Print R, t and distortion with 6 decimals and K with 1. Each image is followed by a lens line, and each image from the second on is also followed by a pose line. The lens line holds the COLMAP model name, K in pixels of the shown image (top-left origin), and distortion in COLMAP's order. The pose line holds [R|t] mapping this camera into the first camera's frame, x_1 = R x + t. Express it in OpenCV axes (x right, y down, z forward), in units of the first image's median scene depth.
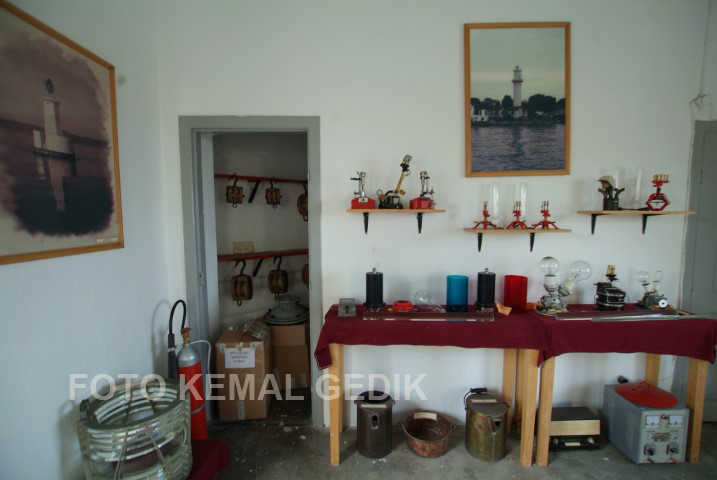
lens RADIAL K [[327.7, 0, 364.4], [0, 327.7, 246.8], [0, 0, 1]] dist [-0.015958, 0.002683]
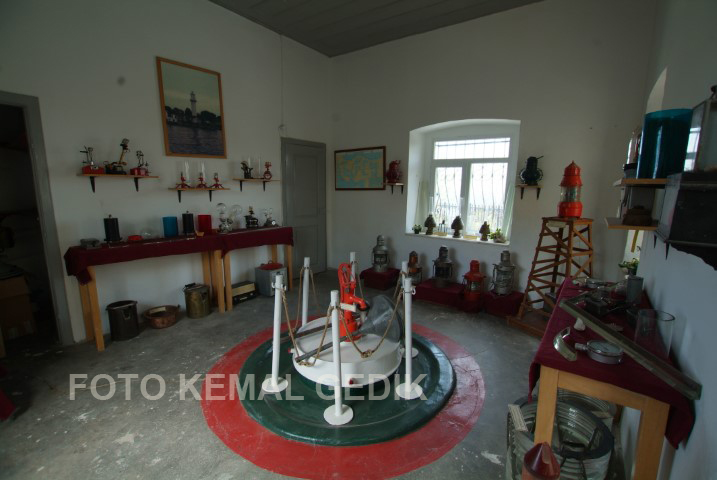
lens RADIAL K [[327.7, 0, 363.4], [0, 327.7, 229.3], [0, 0, 1]] dist [-0.015958, 0.002683]
pose [[0.577903, -0.100889, 0.809845, -0.461613], [0.064371, 0.994873, 0.078004, 0.081681], [-0.813563, 0.007052, 0.581434, -0.706509]]
